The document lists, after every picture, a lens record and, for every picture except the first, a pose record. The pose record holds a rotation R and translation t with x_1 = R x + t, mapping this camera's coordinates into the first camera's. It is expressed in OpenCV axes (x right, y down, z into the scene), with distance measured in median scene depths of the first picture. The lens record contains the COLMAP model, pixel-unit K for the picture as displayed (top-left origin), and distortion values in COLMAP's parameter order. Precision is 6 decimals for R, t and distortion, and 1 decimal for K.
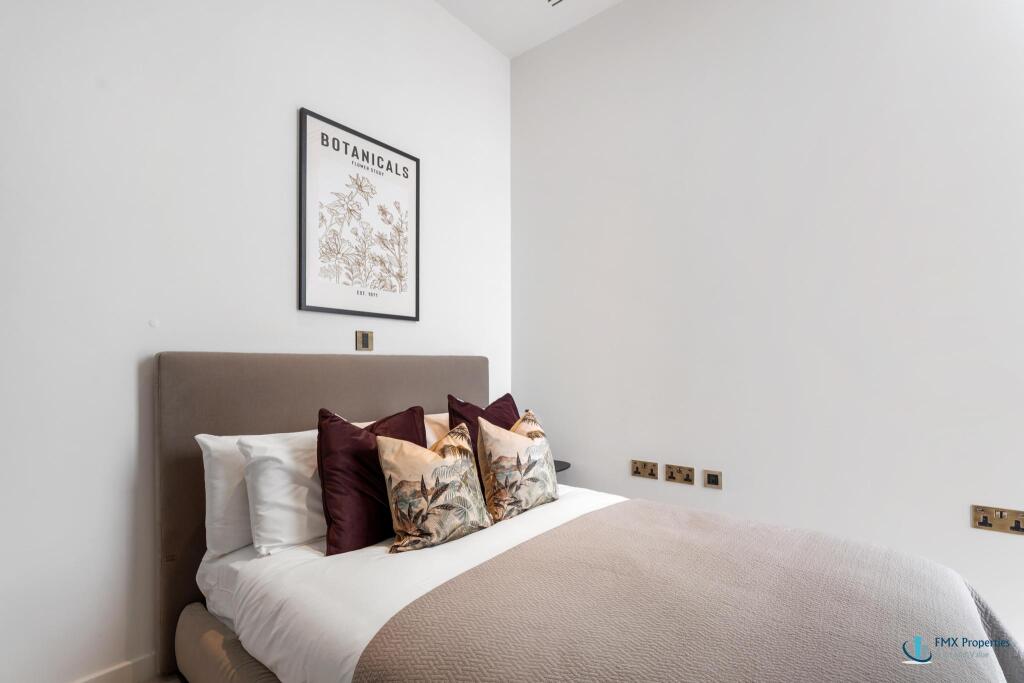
lens RADIAL K [[468.6, 0, 511.0], [0, 468.6, 347.5], [0, 0, 1]] dist [0.002647, 0.000159]
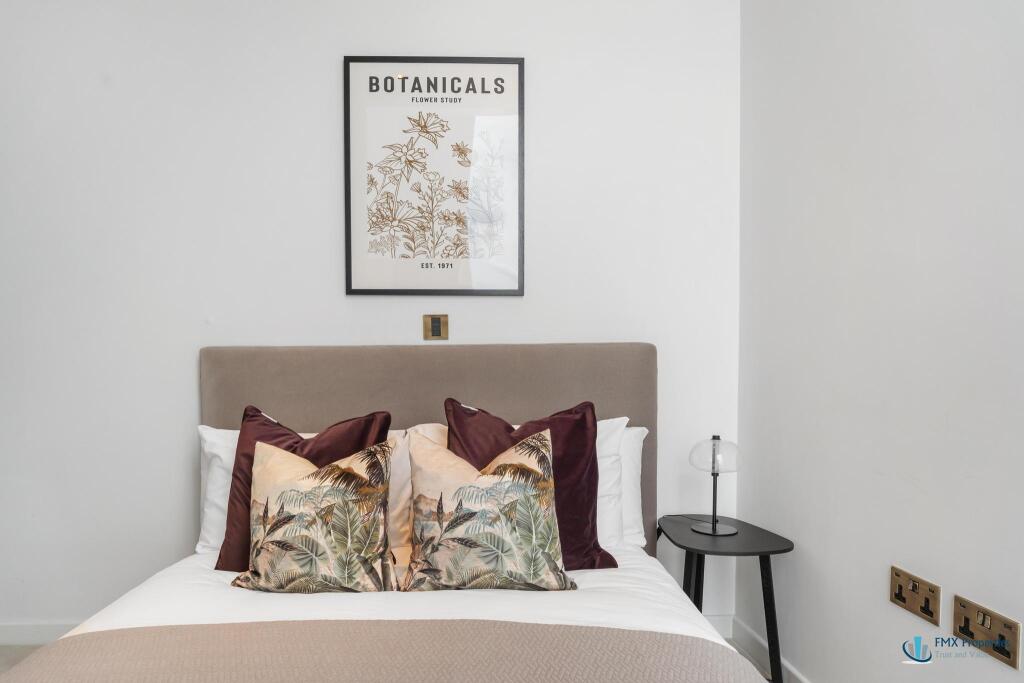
lens RADIAL K [[610.9, 0, 491.2], [0, 610.9, 374.9], [0, 0, 1]] dist [-0.006860, 0.001365]
pose [[0.651677, 0.004097, -0.758486, 0.536513], [0.033816, 0.998834, 0.034449, 0.034639], [0.757743, -0.048098, 0.650778, 0.427788]]
